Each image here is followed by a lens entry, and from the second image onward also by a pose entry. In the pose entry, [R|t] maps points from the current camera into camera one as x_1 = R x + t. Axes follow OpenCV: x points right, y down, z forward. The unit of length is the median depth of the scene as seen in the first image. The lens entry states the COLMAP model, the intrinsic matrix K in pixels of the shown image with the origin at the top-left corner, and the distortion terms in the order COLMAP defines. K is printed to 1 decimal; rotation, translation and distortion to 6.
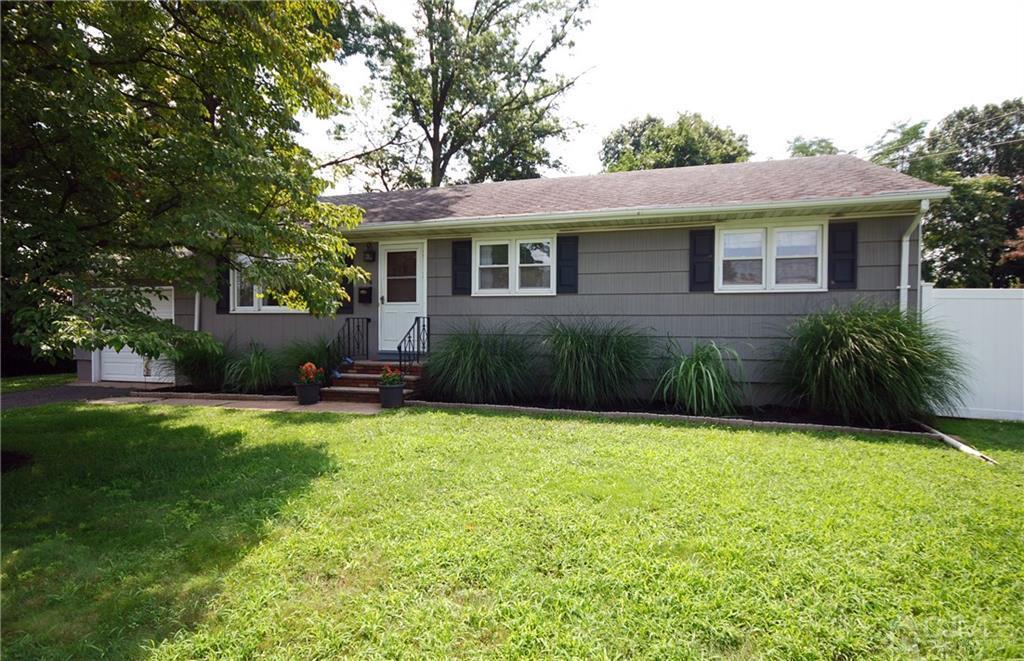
lens RADIAL K [[513.1, 0, 512.0], [0, 513.1, 330.5], [0, 0, 1]] dist [0.000644, 0.000134]
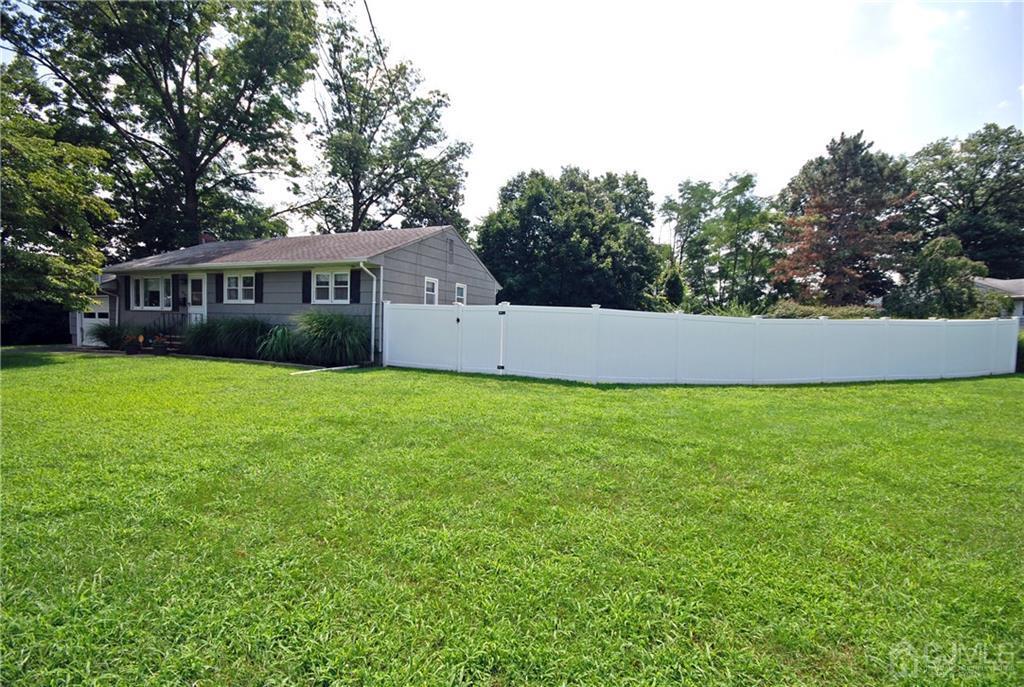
lens RADIAL K [[446.4, 0, 512.0], [0, 446.4, 343.5], [0, 0, 1]] dist [0.000057, -0.000011]
pose [[0.994629, 0.027699, -0.099727, 1.167822], [-0.025974, 0.999490, 0.018557, 0.024944], [0.100190, -0.015867, 0.994842, -0.560933]]
